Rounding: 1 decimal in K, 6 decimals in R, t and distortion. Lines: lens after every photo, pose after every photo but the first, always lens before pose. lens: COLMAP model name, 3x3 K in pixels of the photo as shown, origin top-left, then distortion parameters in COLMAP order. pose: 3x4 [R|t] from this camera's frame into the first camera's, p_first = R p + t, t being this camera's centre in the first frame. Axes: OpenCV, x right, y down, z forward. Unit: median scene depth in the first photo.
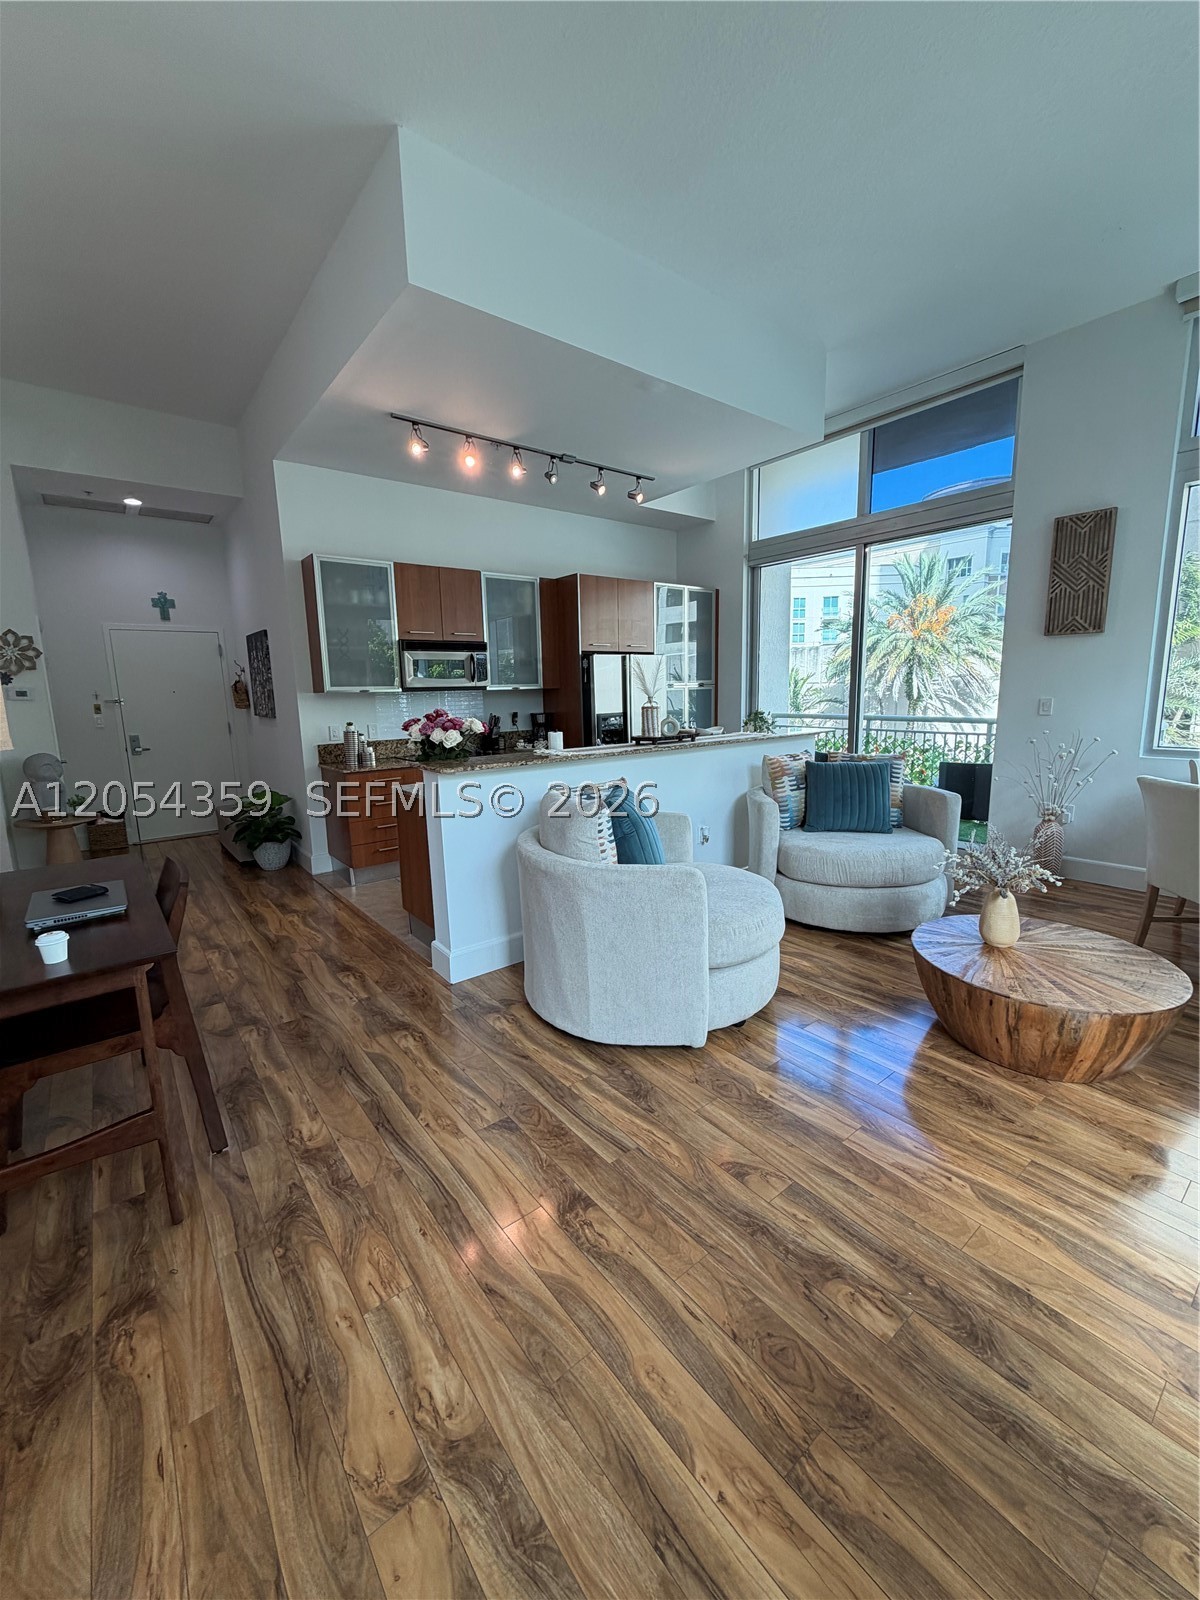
lens RADIAL K [[636.6, 0, 600.7], [0, 636.6, 793.5], [0, 0, 1]] dist [-0.000274, 0.000321]
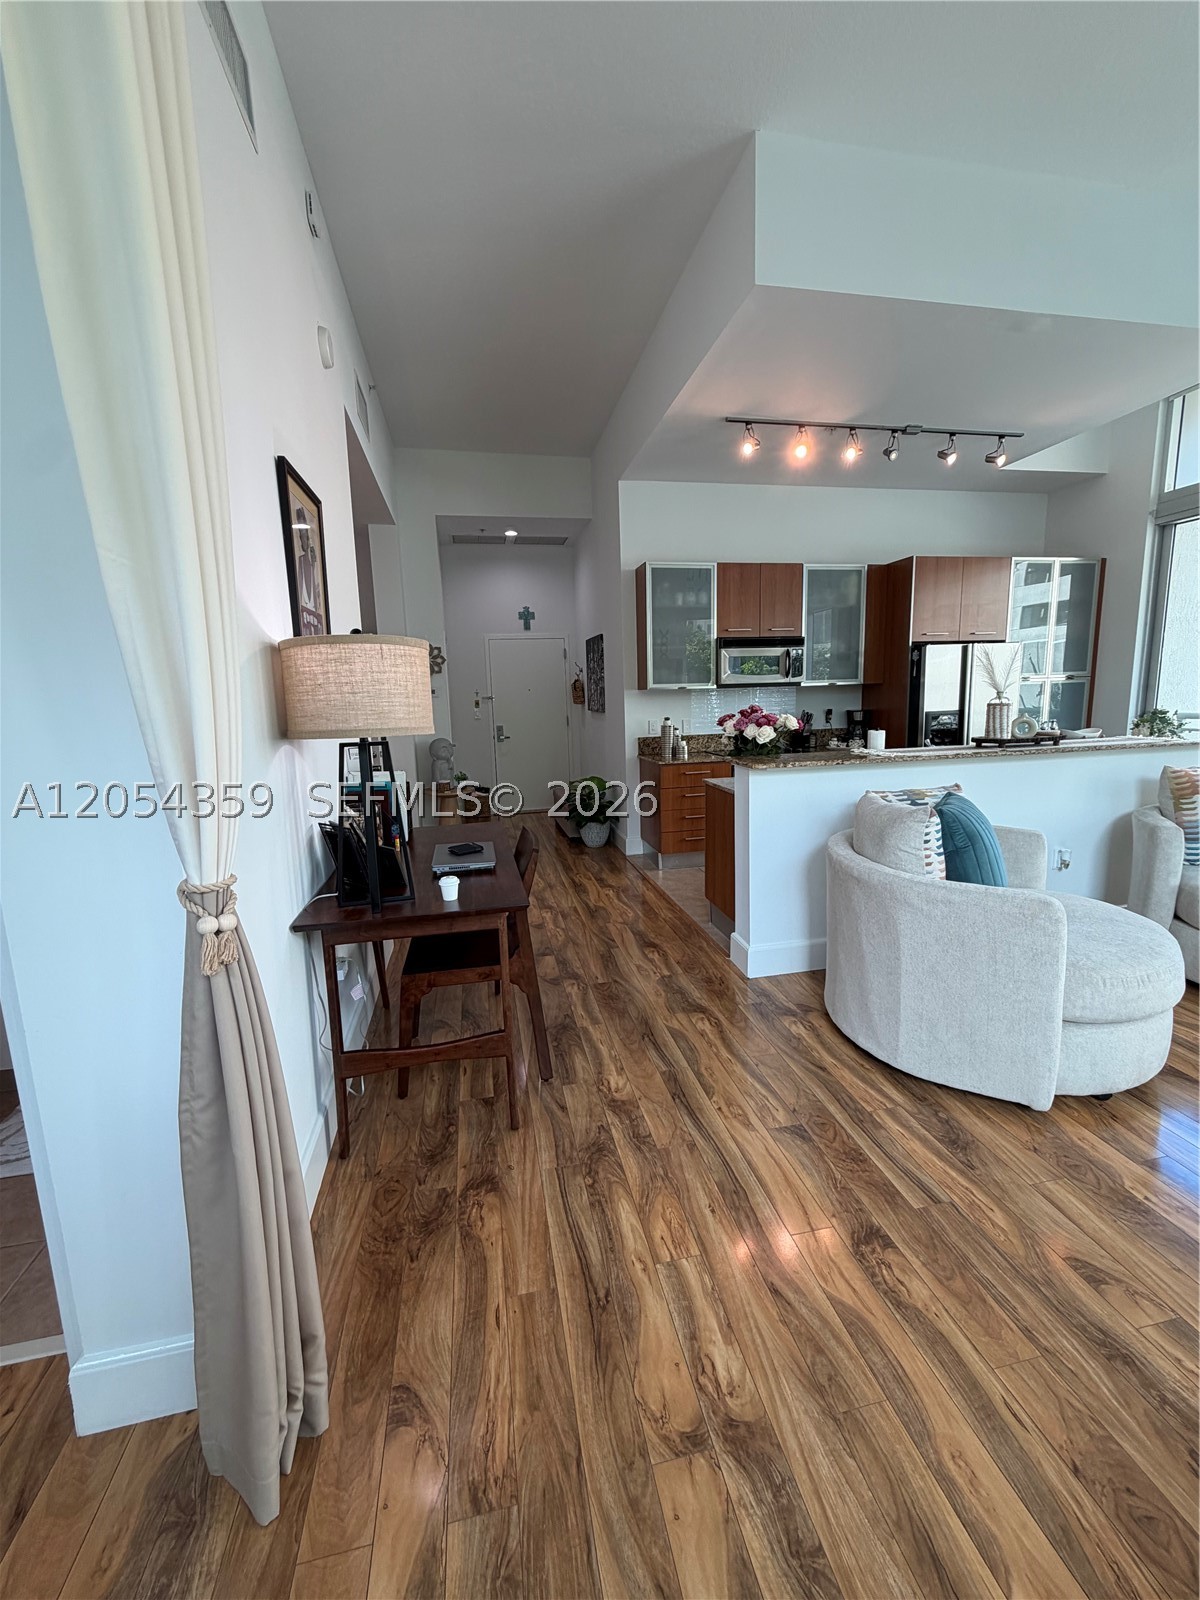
lens RADIAL K [[636.6, 0, 600.7], [0, 636.6, 793.5], [0, 0, 1]] dist [-0.000274, 0.000321]
pose [[0.892332, 0.066379, -0.446472, -0.010735], [-0.064093, 0.997739, 0.020240, 0.002120], [0.446806, 0.010555, 0.894569, -0.007125]]
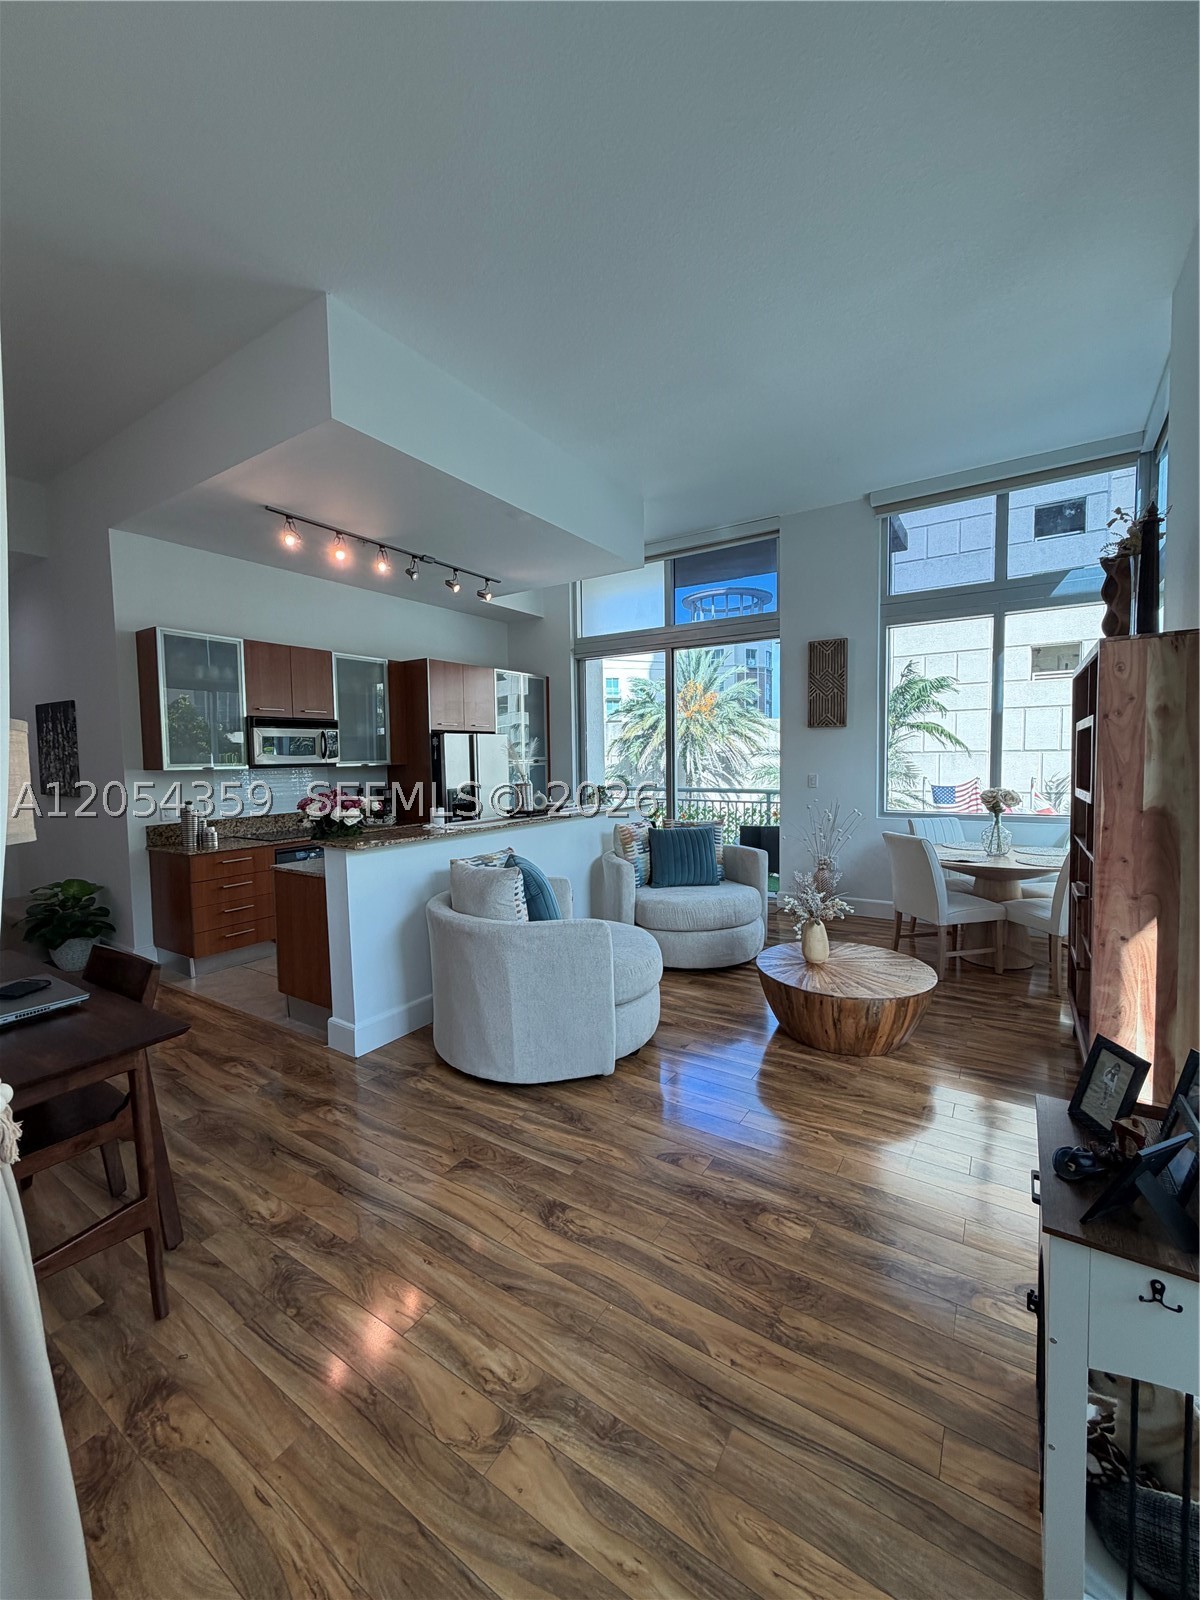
lens RADIAL K [[636.6, 0, 600.7], [0, 636.6, 793.5], [0, 0, 1]] dist [-0.000274, 0.000321]
pose [[0.948069, -0.011724, 0.317849, -0.157895], [0.046723, 0.993613, -0.102715, 0.003070], [-0.314615, 0.112231, 0.942561, -0.108387]]
